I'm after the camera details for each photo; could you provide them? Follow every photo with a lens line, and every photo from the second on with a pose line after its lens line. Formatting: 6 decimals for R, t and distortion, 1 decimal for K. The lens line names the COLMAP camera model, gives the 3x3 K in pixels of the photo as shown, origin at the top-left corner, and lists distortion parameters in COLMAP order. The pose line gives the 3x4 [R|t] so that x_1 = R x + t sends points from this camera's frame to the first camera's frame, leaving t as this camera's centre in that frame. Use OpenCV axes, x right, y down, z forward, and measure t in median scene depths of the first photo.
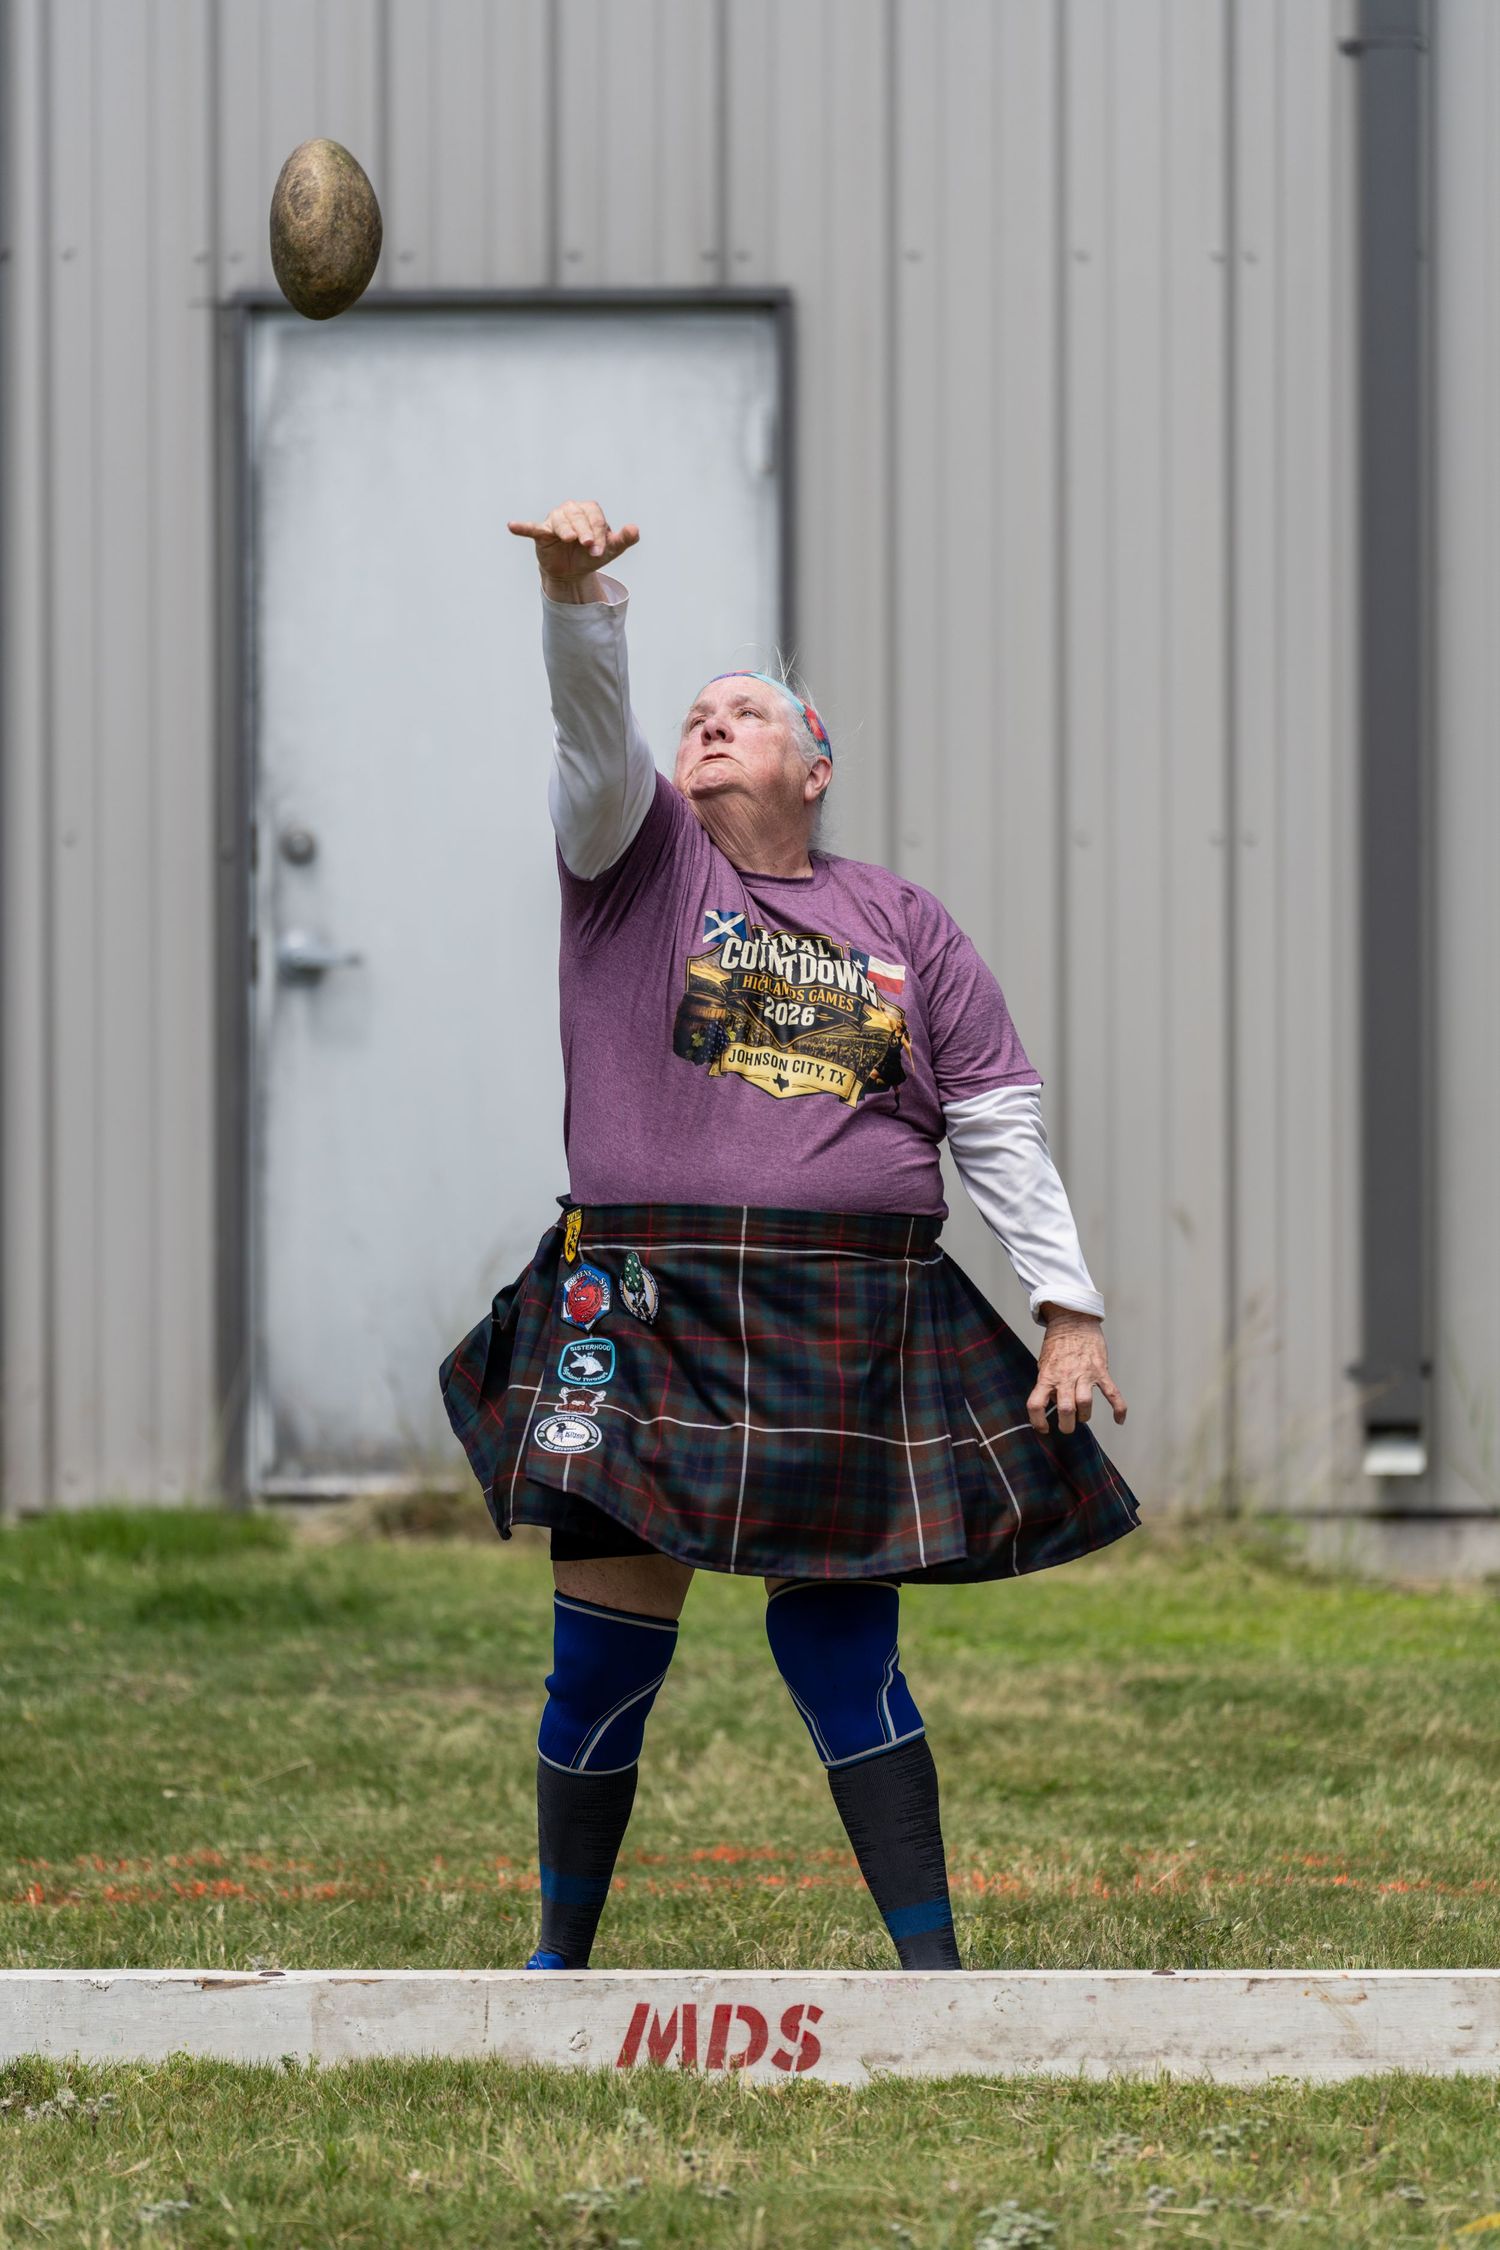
lens RADIAL K [[12536.8, 0, 732.8], [0, 12536.8, 1129.1], [0, 0, 1]] dist [-0.051968, 0.000000]
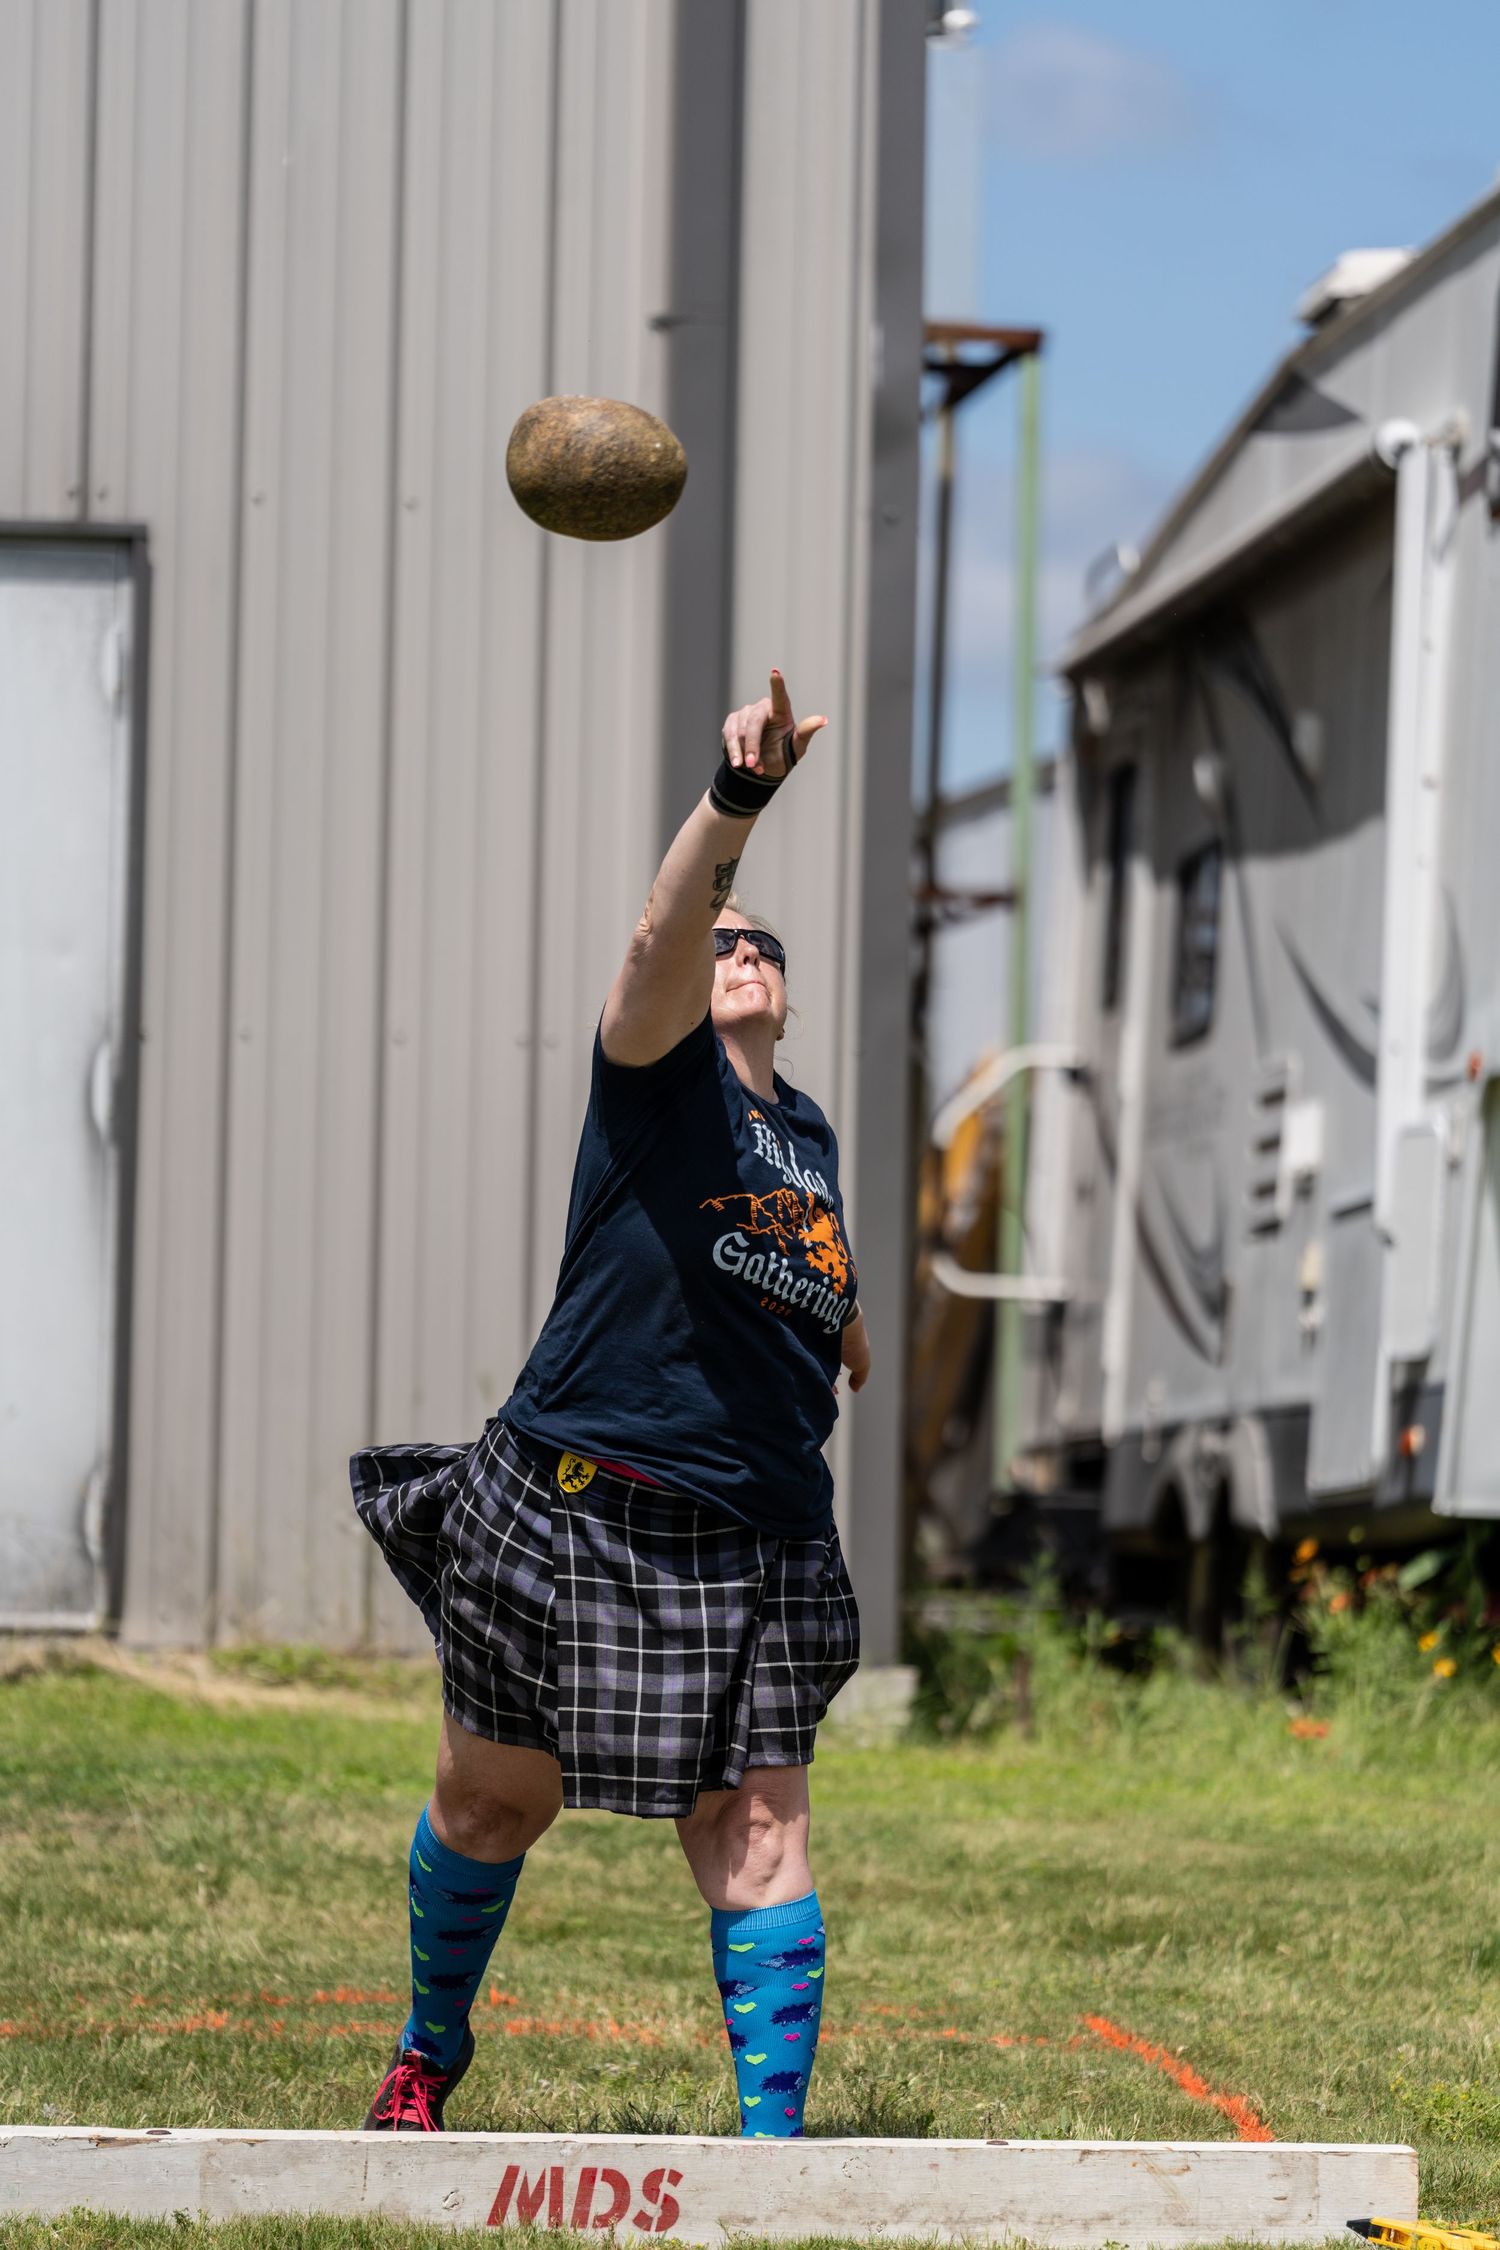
lens RADIAL K [[10921.3, 0, 746.8], [0, 10921.3, 1135.6], [0, 0, 1]] dist [0.040172, 0.000000]
pose [[0.989746, 0.026165, 0.140424, -0.119201], [-0.024820, 0.999628, -0.011320, -0.007135], [-0.140668, 0.007719, 0.990027, 0.084059]]
